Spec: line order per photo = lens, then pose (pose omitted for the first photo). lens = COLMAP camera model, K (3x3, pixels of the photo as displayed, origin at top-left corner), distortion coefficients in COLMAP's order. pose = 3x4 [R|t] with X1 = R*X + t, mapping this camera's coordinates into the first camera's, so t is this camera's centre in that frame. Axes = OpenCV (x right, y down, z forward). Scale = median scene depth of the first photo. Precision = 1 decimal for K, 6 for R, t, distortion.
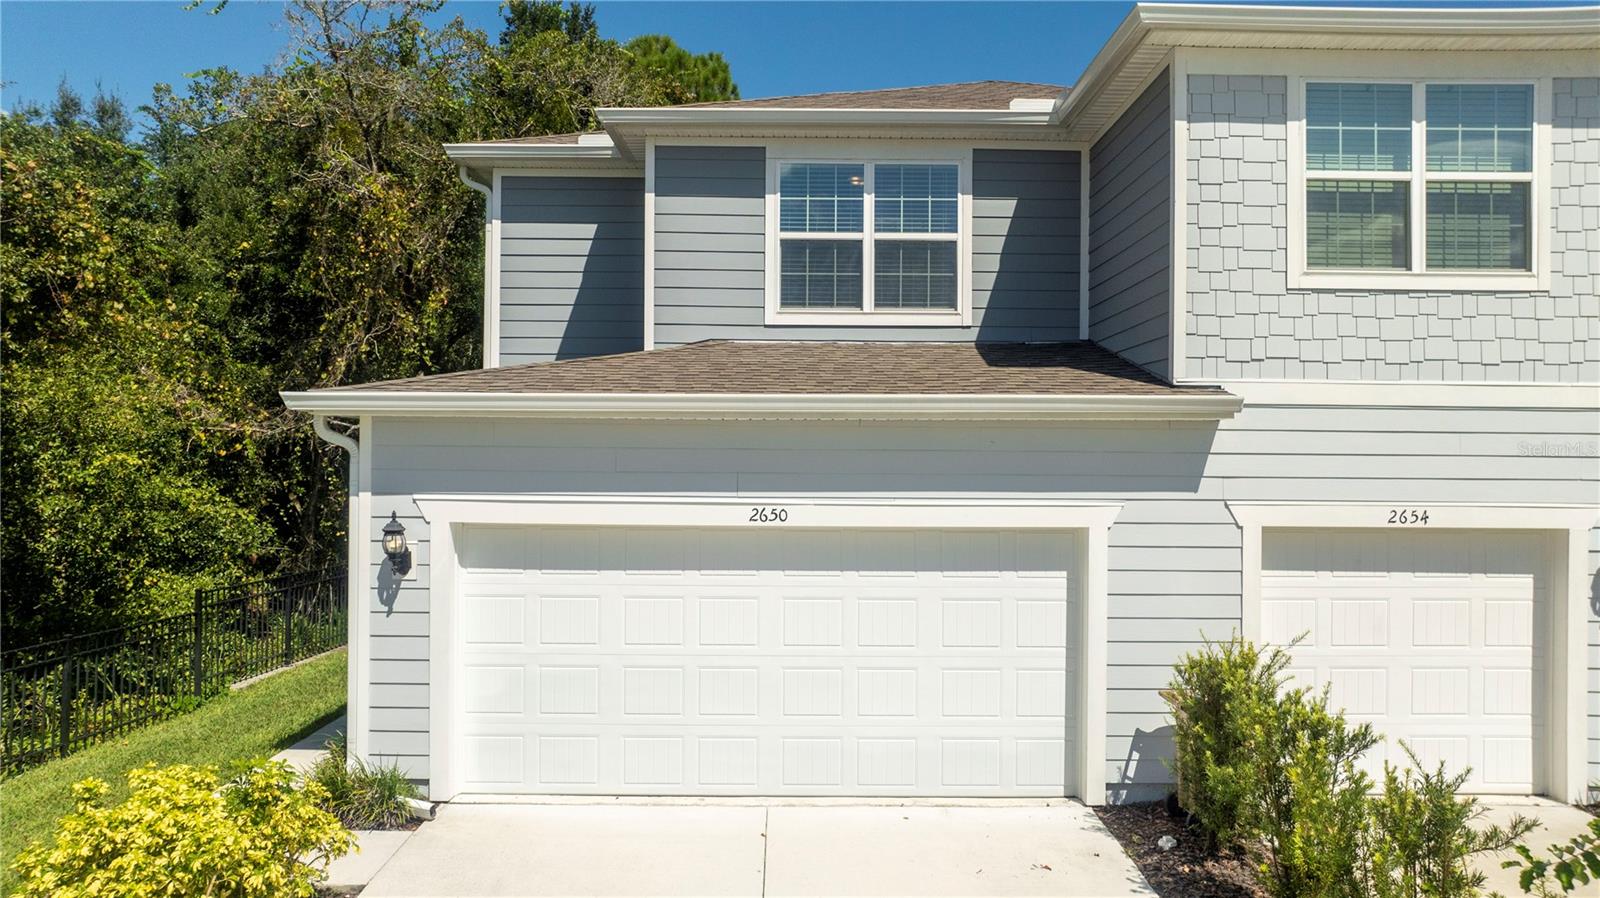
lens RADIAL K [[1120.4, 0, 797.0], [0, 1120.4, 455.3], [0, 0, 1]] dist [-0.034104, 0.028862]
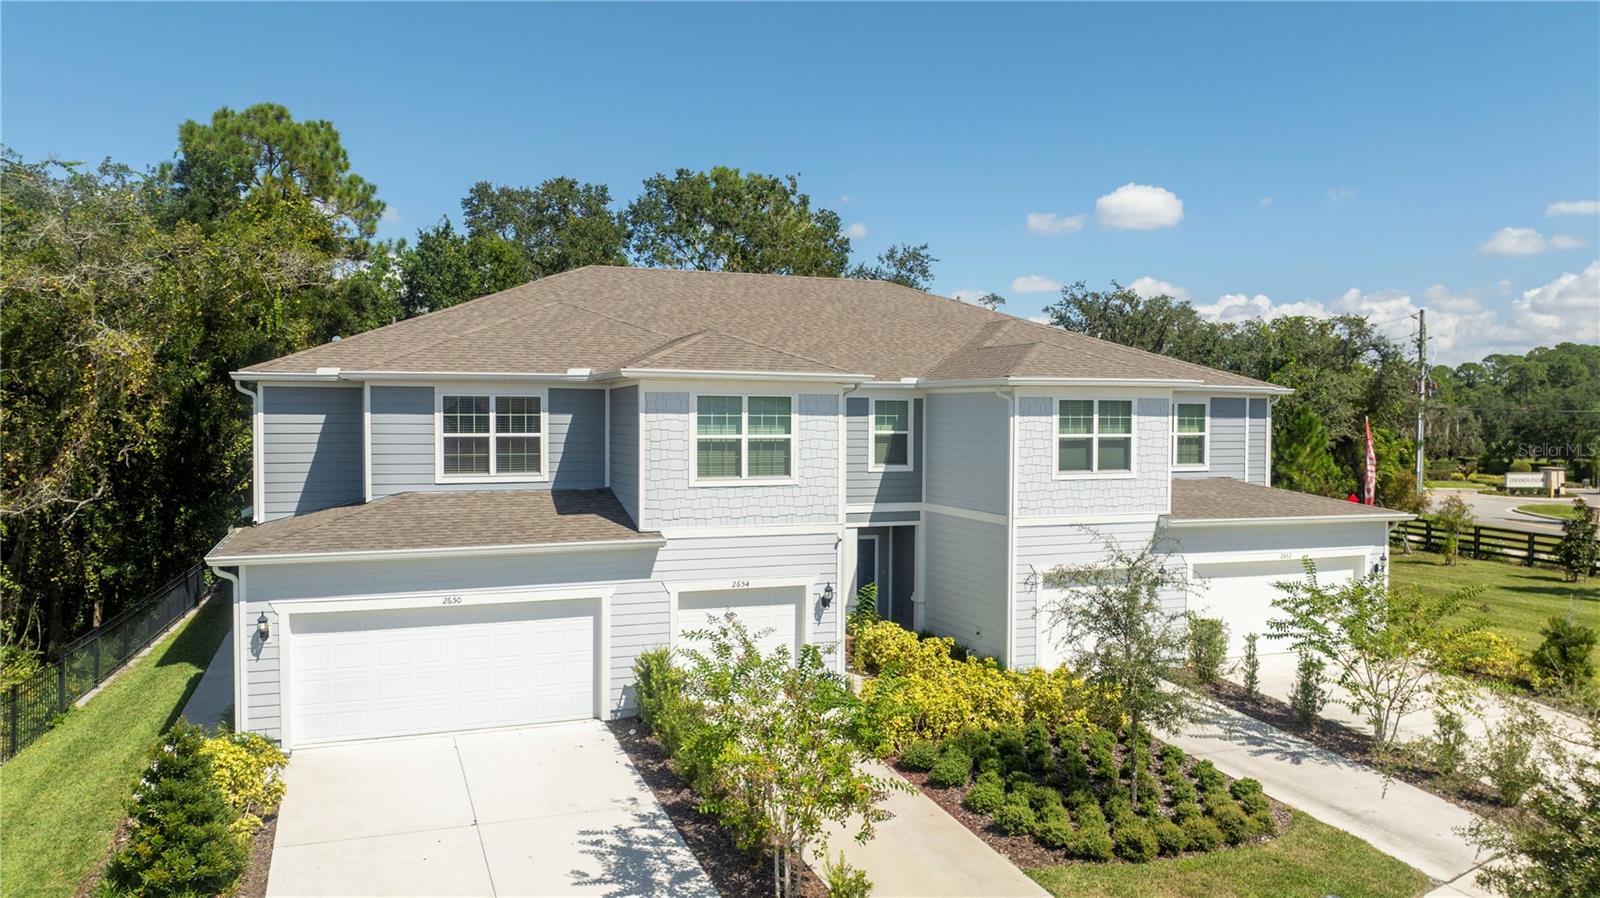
lens RADIAL K [[1120.4, 0, 797.0], [0, 1120.4, 455.3], [0, 0, 1]] dist [-0.034104, 0.028862]
pose [[0.933528, -0.015689, 0.358161, -0.137052], [-0.000123, 0.999028, 0.044083, -0.255342], [-0.358505, -0.041196, 0.932618, -0.973432]]
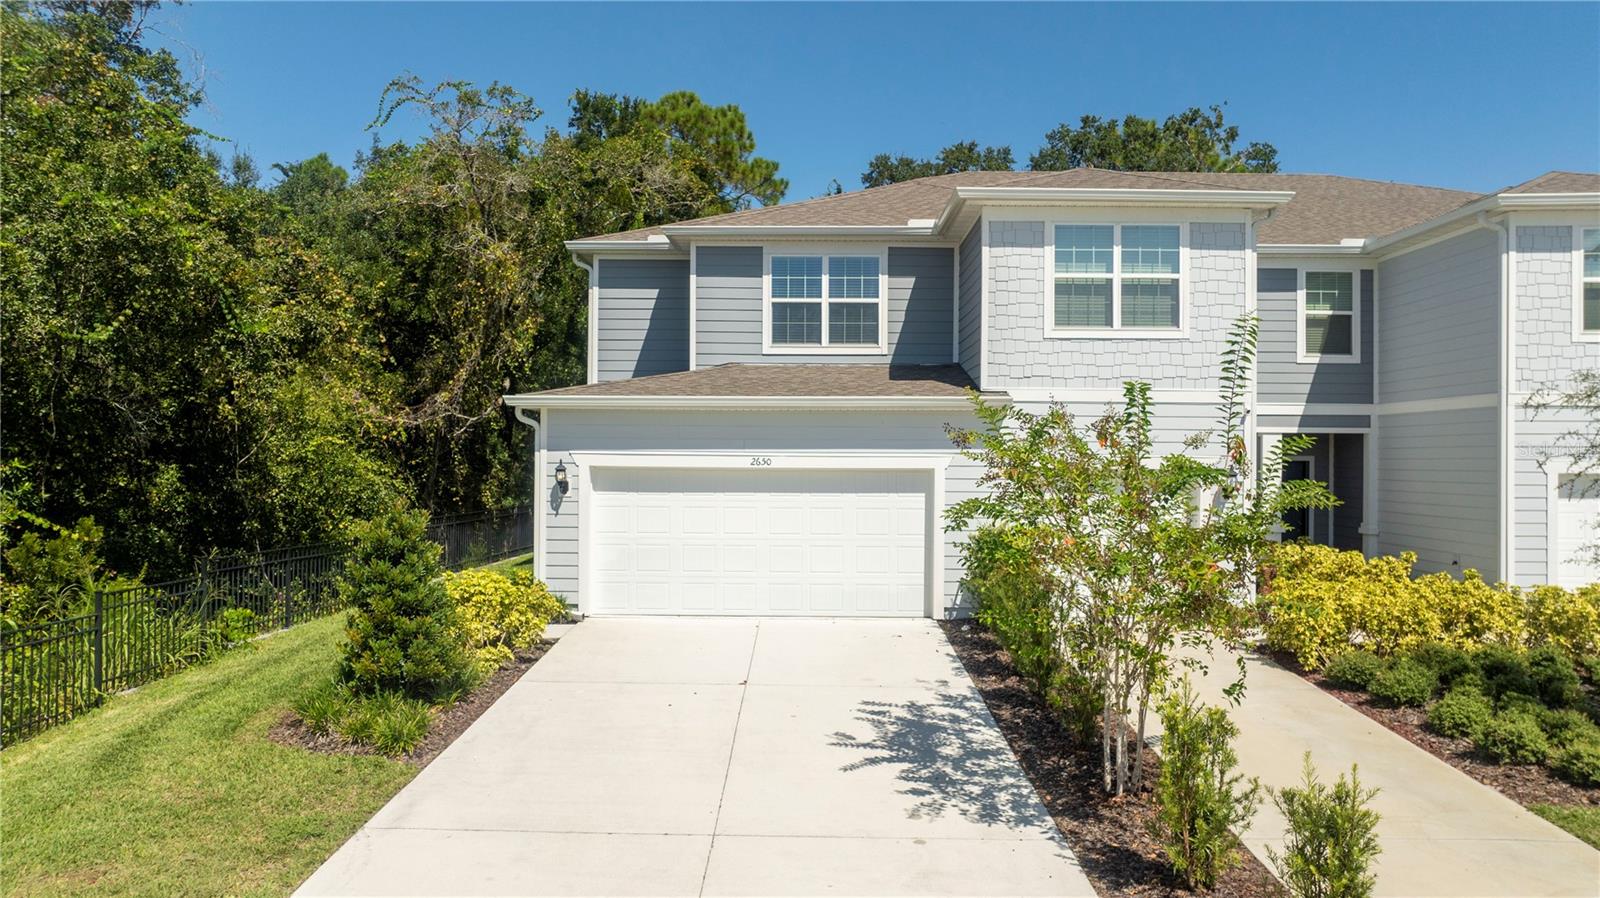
lens RADIAL K [[1113.6, 0, 796.5], [0, 1113.6, 465.2], [0, 0, 1]] dist [-0.021230, 0.000049]
pose [[0.999823, -0.000511, -0.018795, 0.055029], [0.000697, 0.999950, 0.009927, 0.033134], [0.018789, -0.009938, 0.999774, -0.679574]]
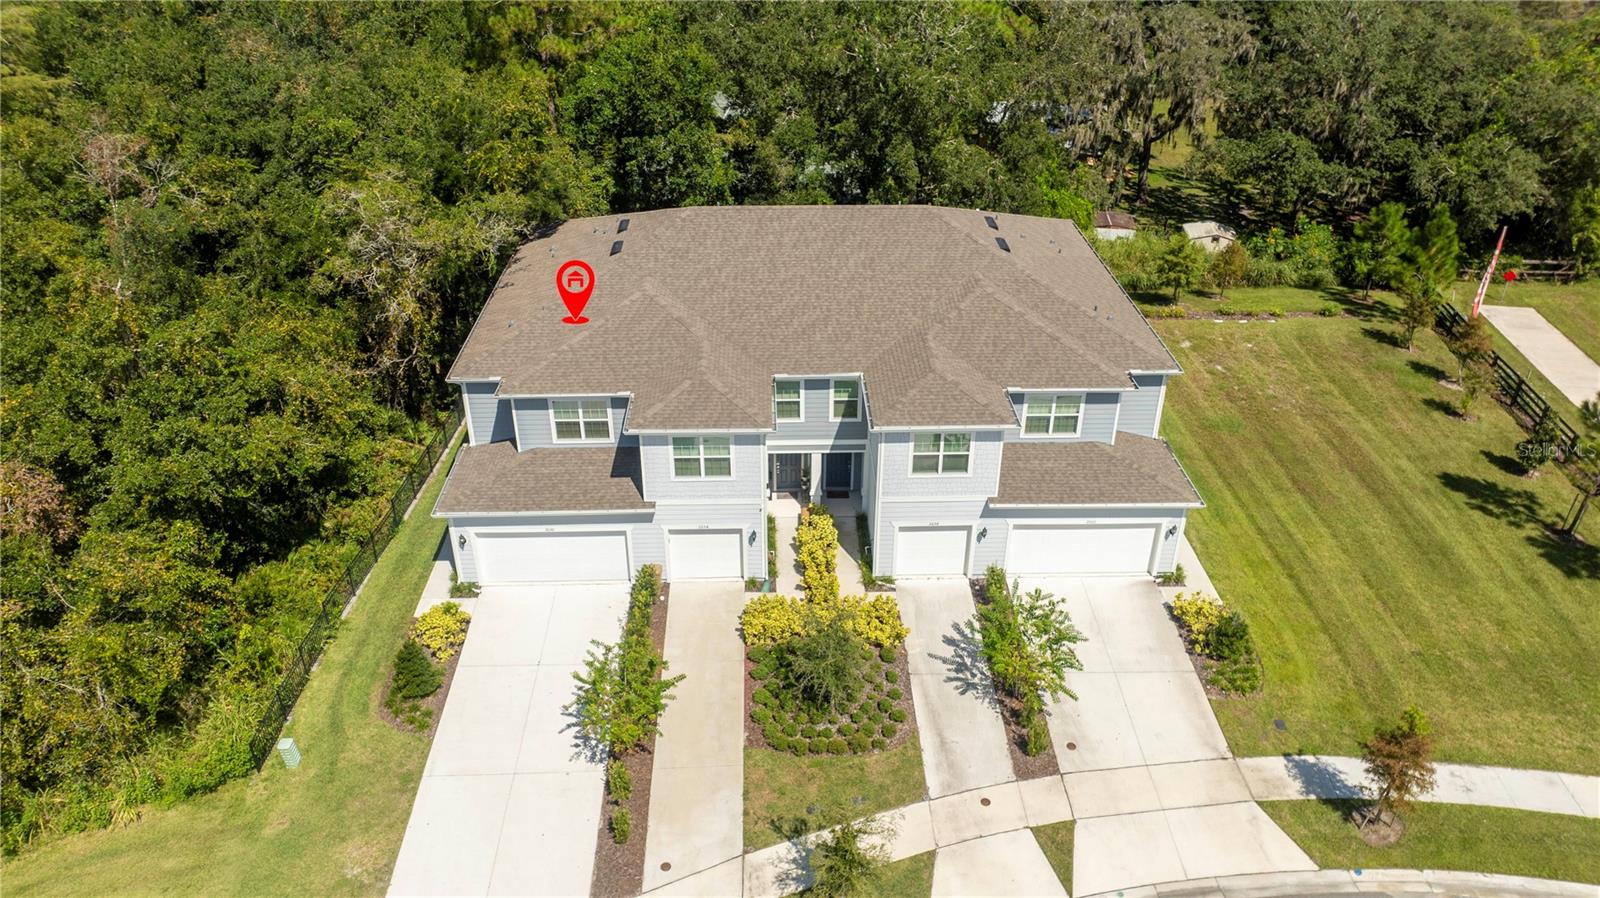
lens RADIAL K [[1131.1, 0, 800.0], [0, 1131.1, 449.0], [0, 0, 1]] dist [-0.047351, 0.059374]
pose [[0.999656, -0.018892, 0.018211, 0.681669], [0.007070, 0.862253, 0.506429, -1.899127], [-0.025270, -0.506126, 0.862089, -2.040781]]
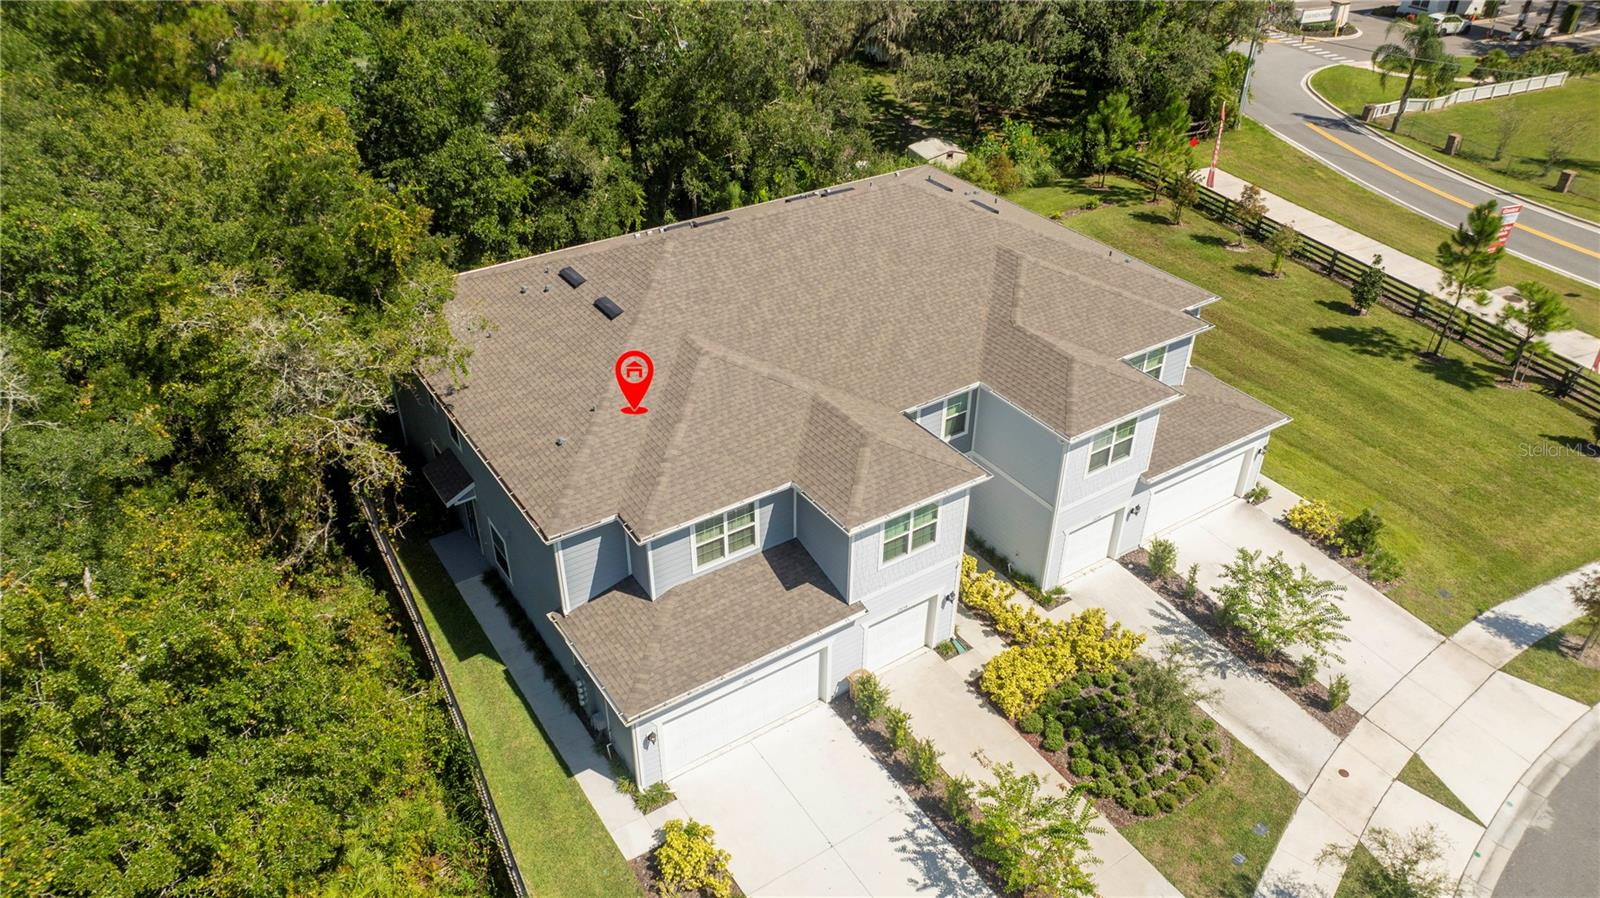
lens RADIAL K [[1128.5, 0, 794.8], [0, 1128.5, 450.5], [0, 0, 1]] dist [-0.005654, -0.042176]
pose [[0.834748, -0.308072, 0.456385, -0.986053], [-0.001902, 0.827220, 0.561875, -1.921487], [-0.550629, -0.469892, 0.689934, -0.850051]]
